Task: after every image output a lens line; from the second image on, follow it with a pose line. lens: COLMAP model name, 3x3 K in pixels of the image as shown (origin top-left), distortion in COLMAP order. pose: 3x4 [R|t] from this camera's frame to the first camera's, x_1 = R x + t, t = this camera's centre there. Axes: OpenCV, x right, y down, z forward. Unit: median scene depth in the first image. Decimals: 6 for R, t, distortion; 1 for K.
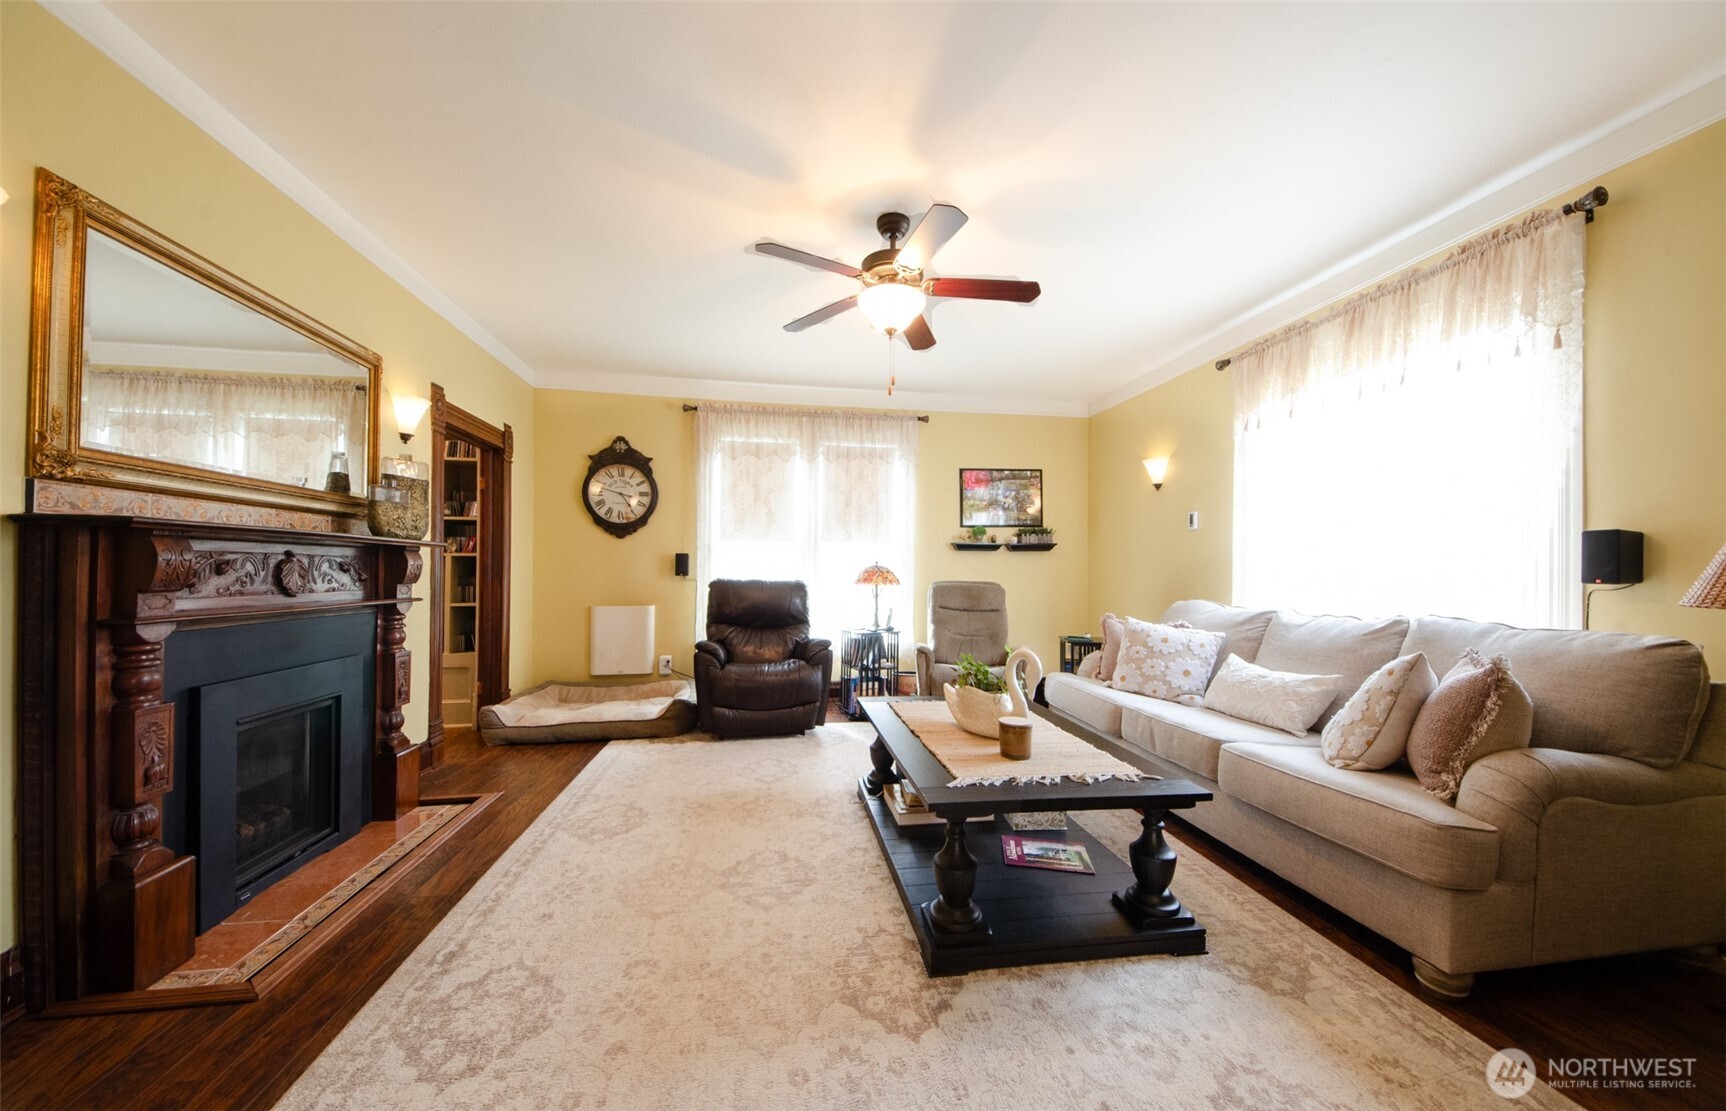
lens RADIAL K [[606.5, 0, 865.2], [0, 606.5, 567.0], [0, 0, 1]] dist [0.001714, -0.000114]
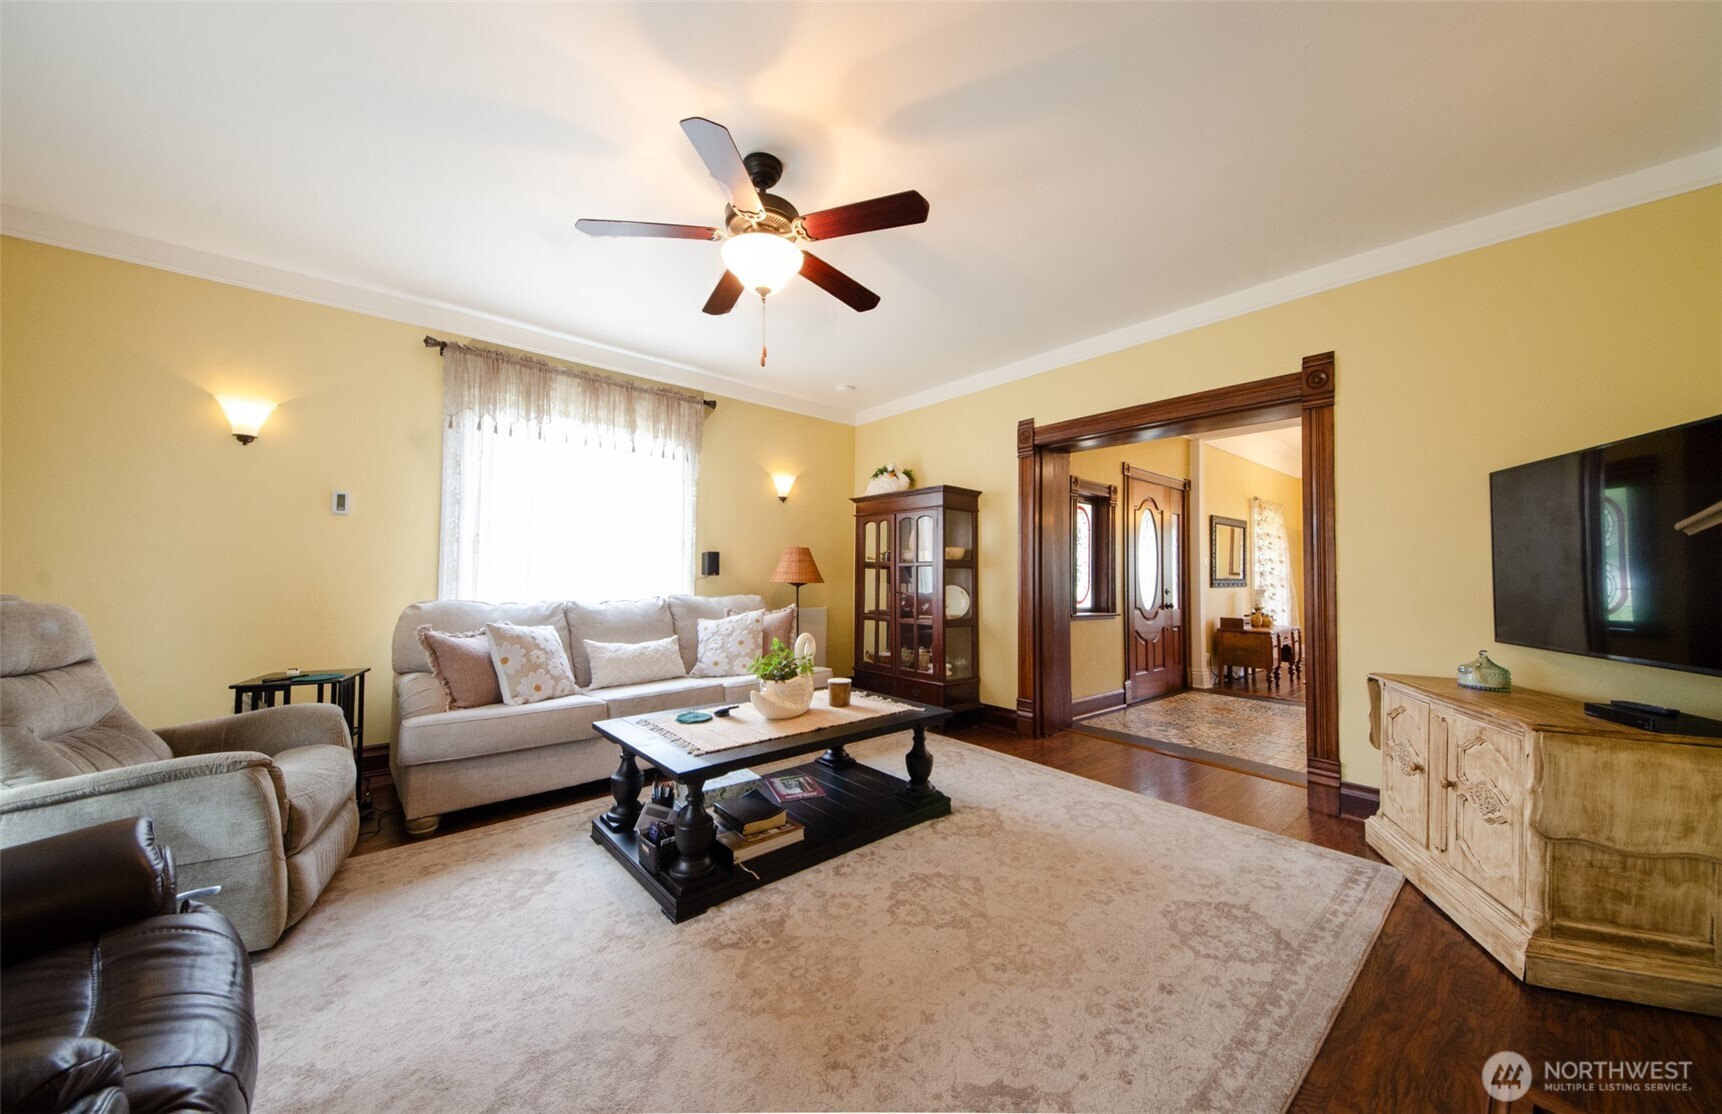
lens RADIAL K [[605.1, 0, 847.1], [0, 605.1, 547.2], [0, 0, 1]] dist [0.001714, -0.000114]
pose [[-0.513390, 0.010154, 0.858096, -0.431839], [-0.005010, 0.999877, -0.014829, -0.013945], [-0.858141, -0.011912, -0.513276, 0.766303]]
